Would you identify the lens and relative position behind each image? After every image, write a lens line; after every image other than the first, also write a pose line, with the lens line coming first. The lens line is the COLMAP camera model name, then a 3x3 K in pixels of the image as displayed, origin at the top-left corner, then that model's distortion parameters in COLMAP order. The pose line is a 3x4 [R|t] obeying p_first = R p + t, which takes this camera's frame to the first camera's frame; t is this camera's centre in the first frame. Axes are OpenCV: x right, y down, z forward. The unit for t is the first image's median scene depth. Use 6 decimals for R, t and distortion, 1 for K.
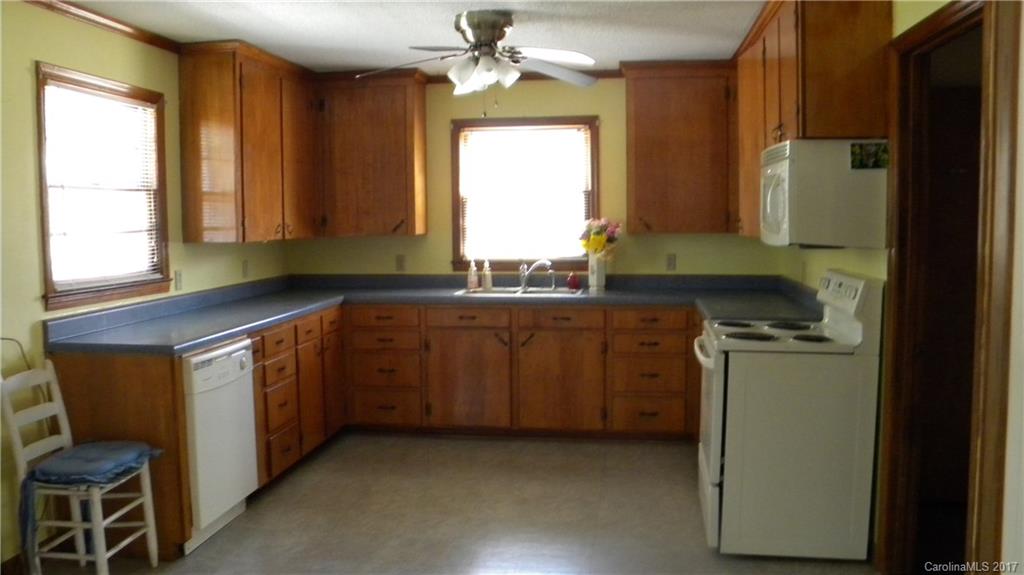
lens RADIAL K [[875.1, 0, 508.3], [0, 875.1, 282.3], [0, 0, 1]] dist [-0.149574, 0.092219]
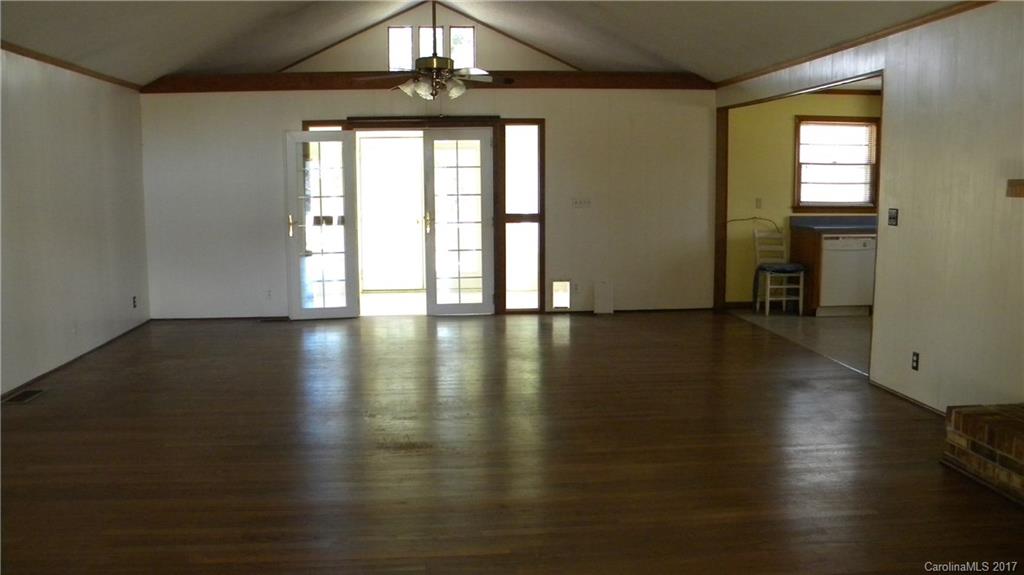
lens RADIAL K [[875.1, 0, 512.1], [0, 875.1, 287.0], [0, 0, 1]] dist [-0.149574, 0.092219]
pose [[0.228645, 0.128113, -0.965043, 2.012960], [-0.070939, 0.990860, 0.114733, 0.019680], [0.970922, 0.042226, 0.235643, -0.490271]]
